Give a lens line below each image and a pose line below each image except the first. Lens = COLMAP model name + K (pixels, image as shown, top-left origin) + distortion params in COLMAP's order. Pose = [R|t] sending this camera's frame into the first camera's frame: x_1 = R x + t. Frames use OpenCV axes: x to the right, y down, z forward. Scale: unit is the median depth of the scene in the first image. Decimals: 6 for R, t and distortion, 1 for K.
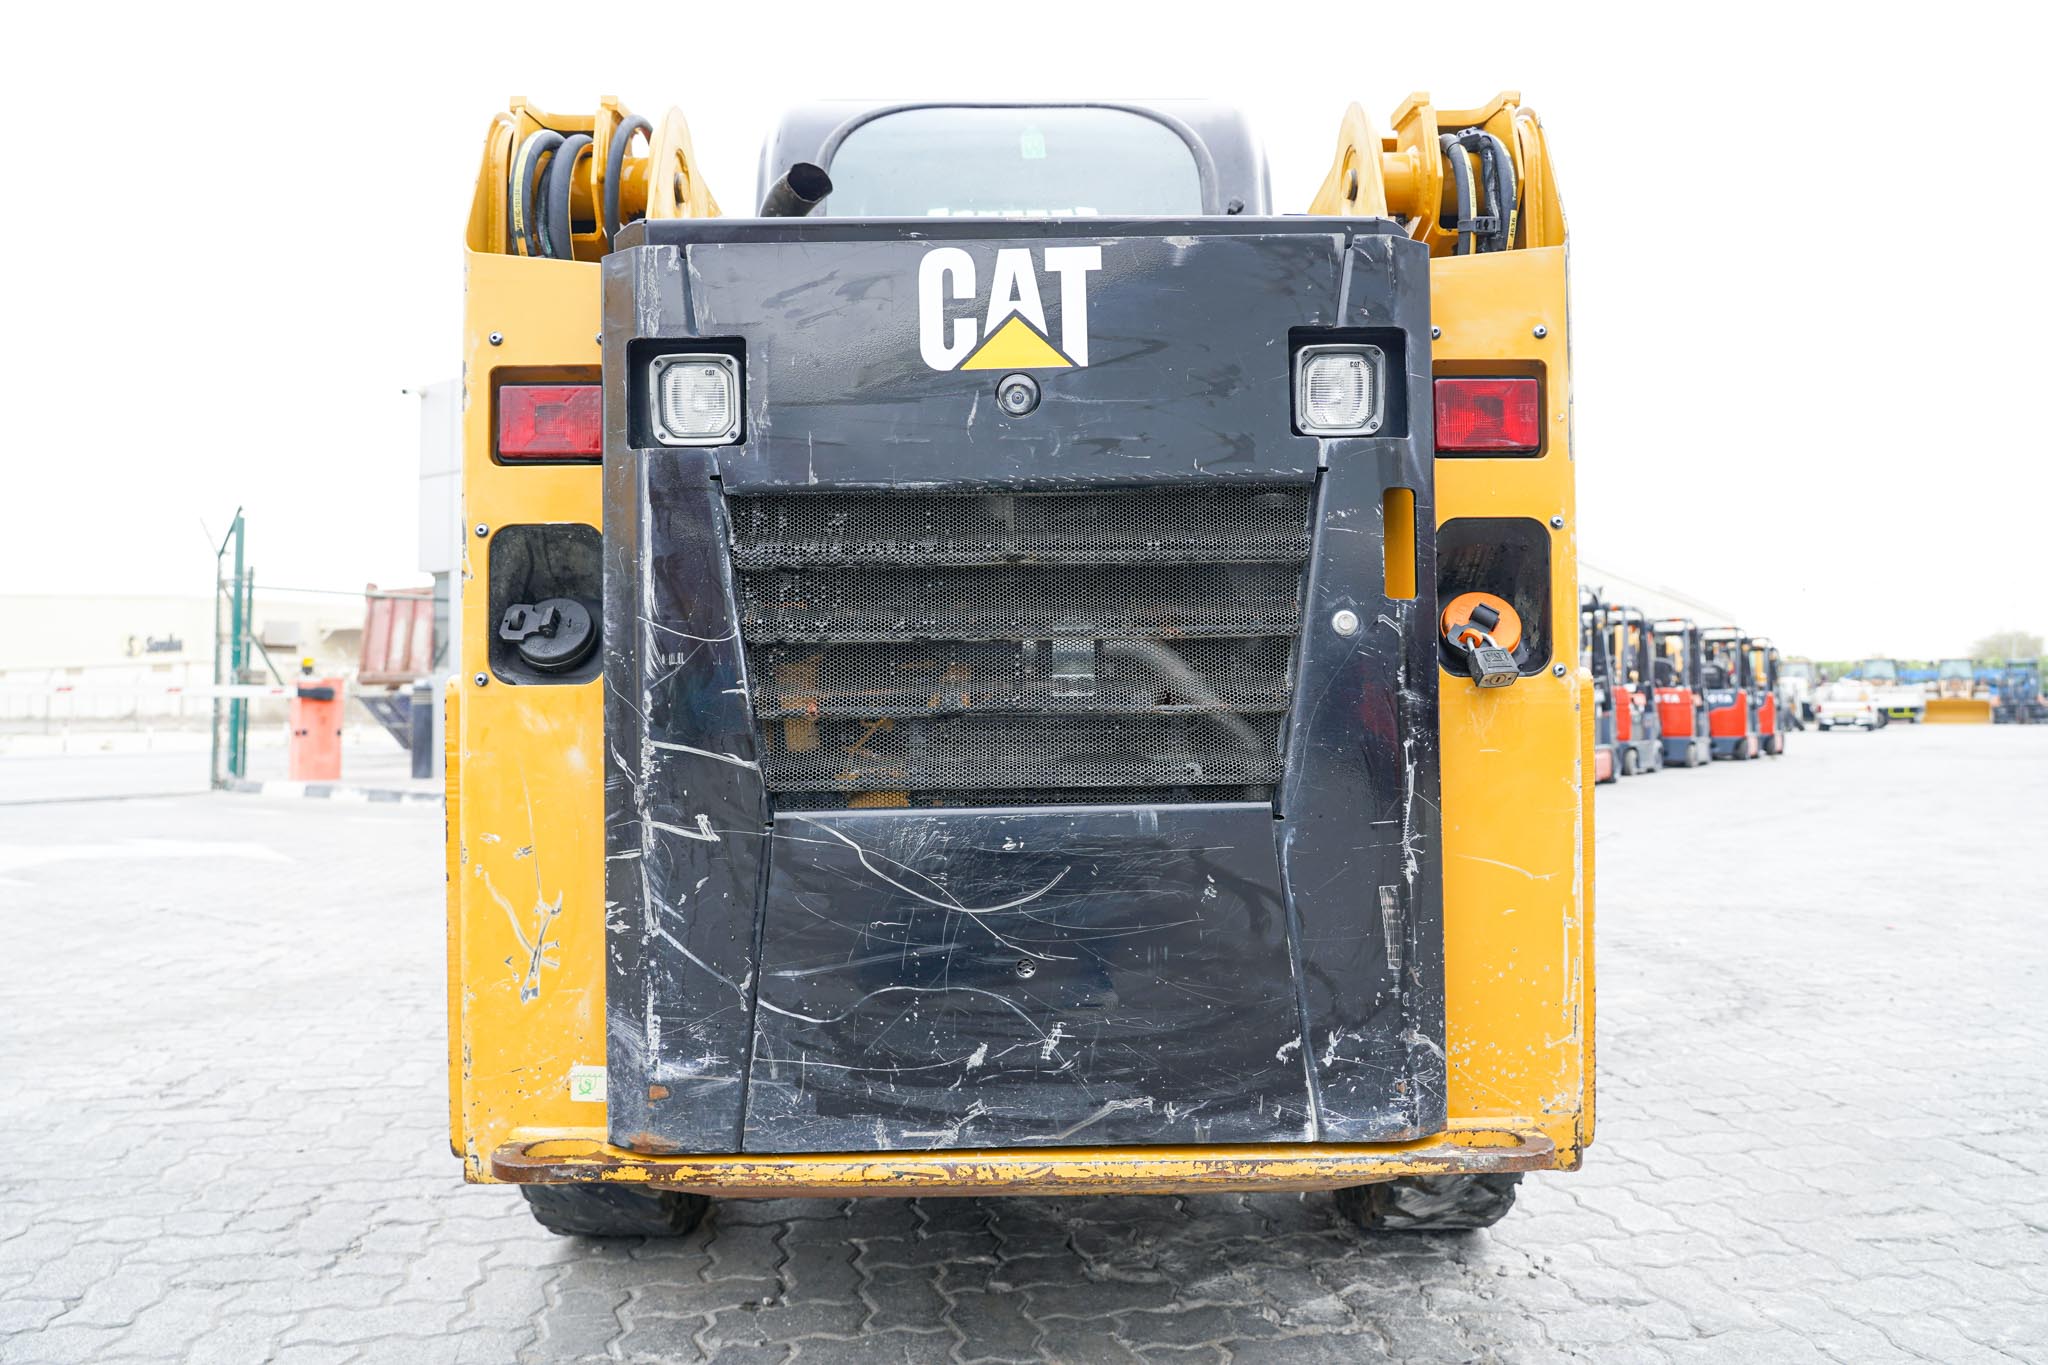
lens RADIAL K [[1386.4, 0, 1017.4], [0, 1386.4, 669.8], [0, 0, 1]] dist [-0.032420, 0.016263]
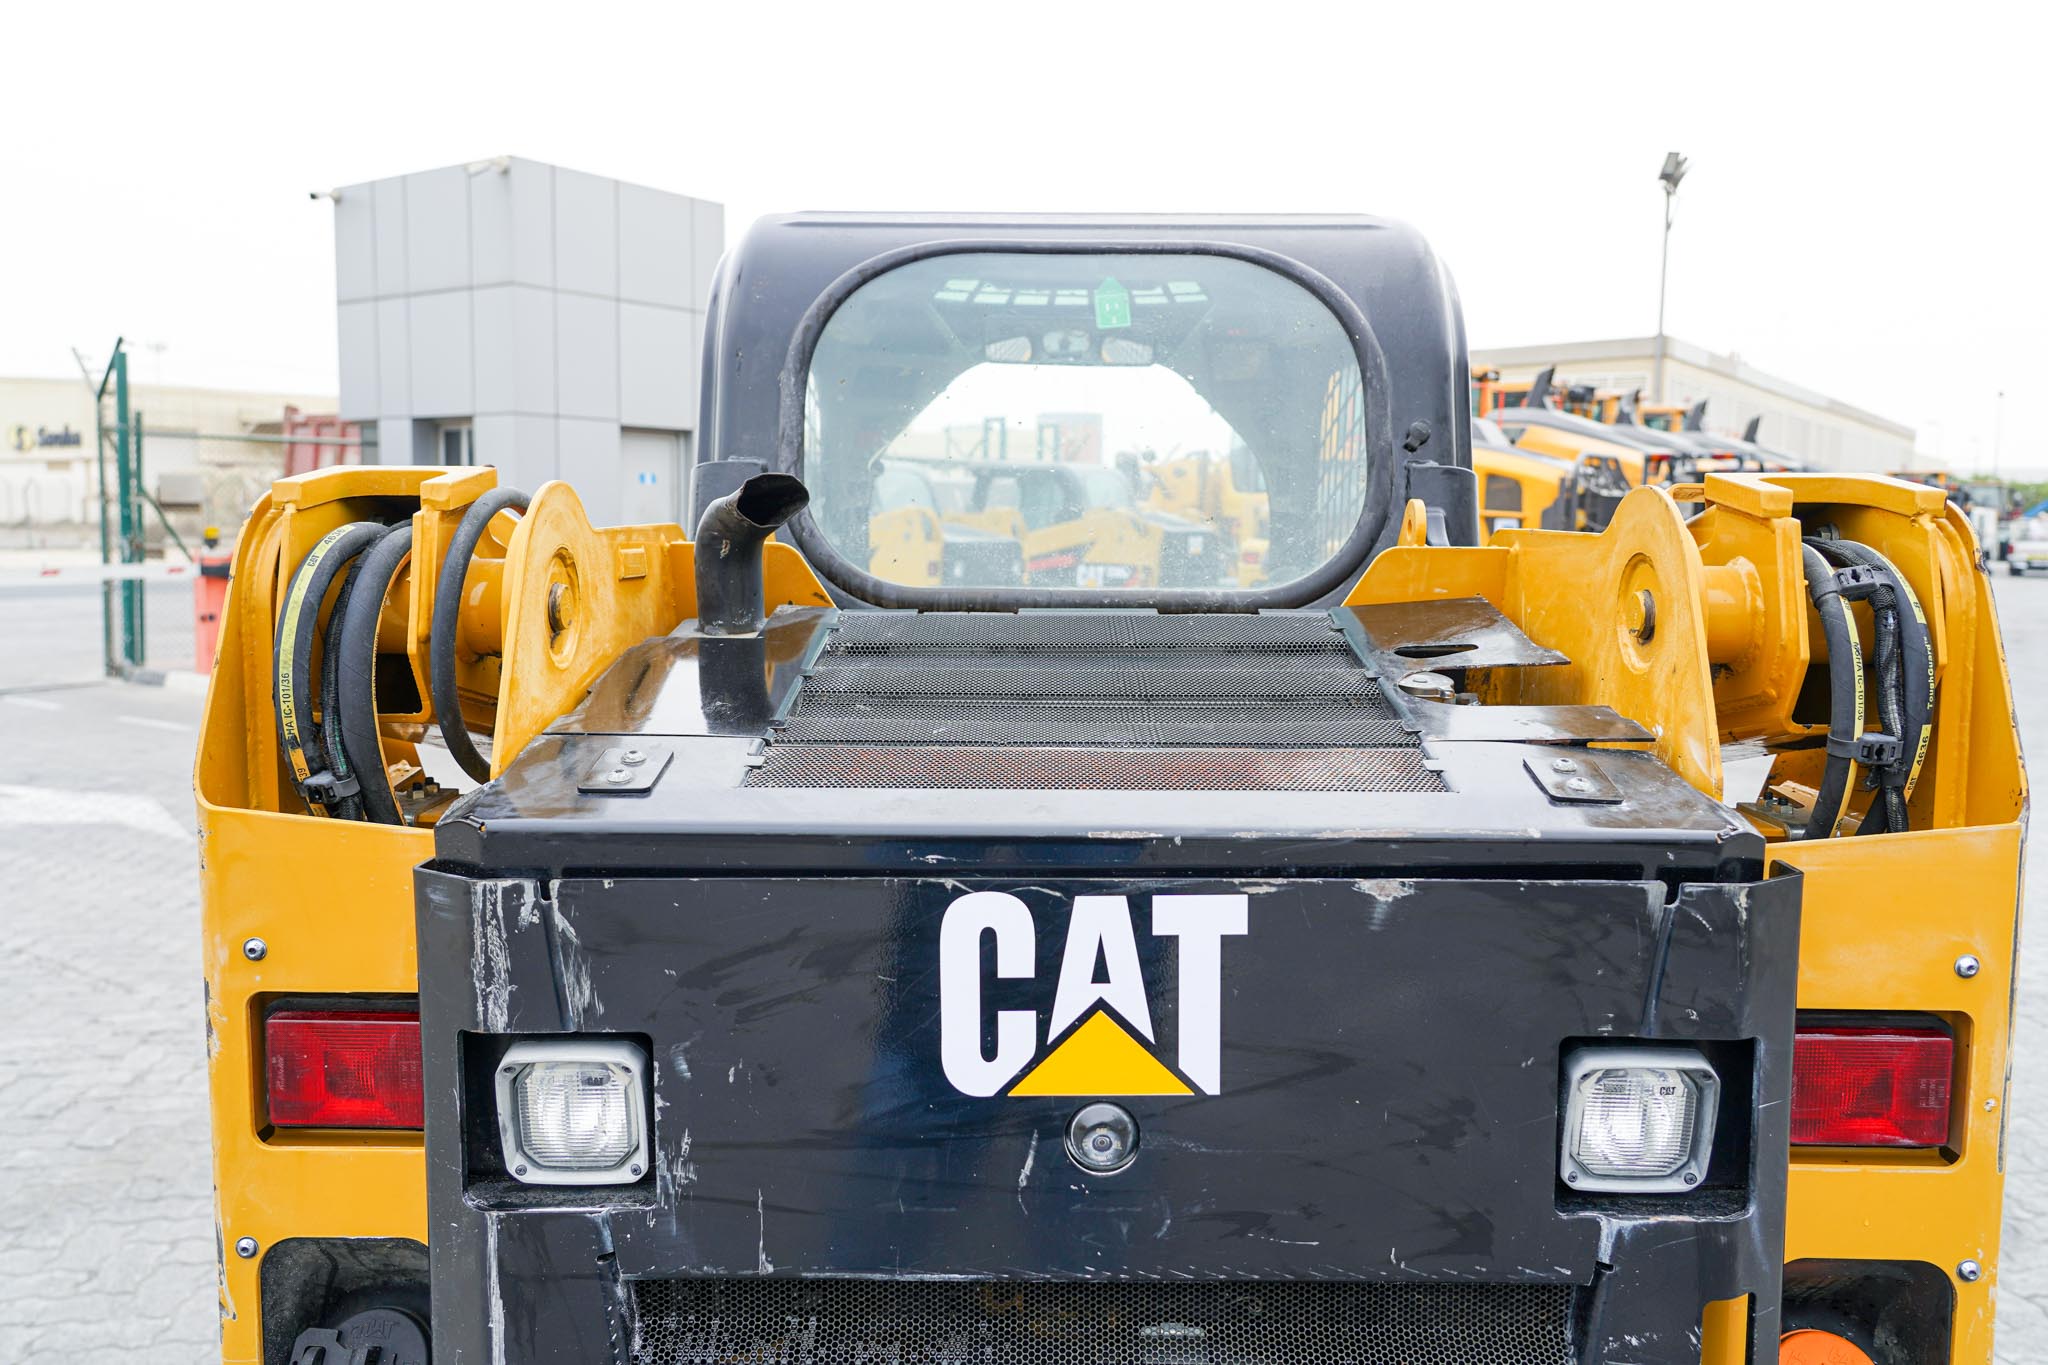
lens RADIAL K [[1596.1, 0, 1017.7], [0, 1596.1, 675.5], [0, 0, 1]] dist [0.001493, 0.011502]
pose [[0.999650, 0.016178, -0.020953, -0.024976], [-0.013373, 0.991720, 0.127720, -0.481073], [0.022846, -0.127395, 0.991589, 0.329356]]
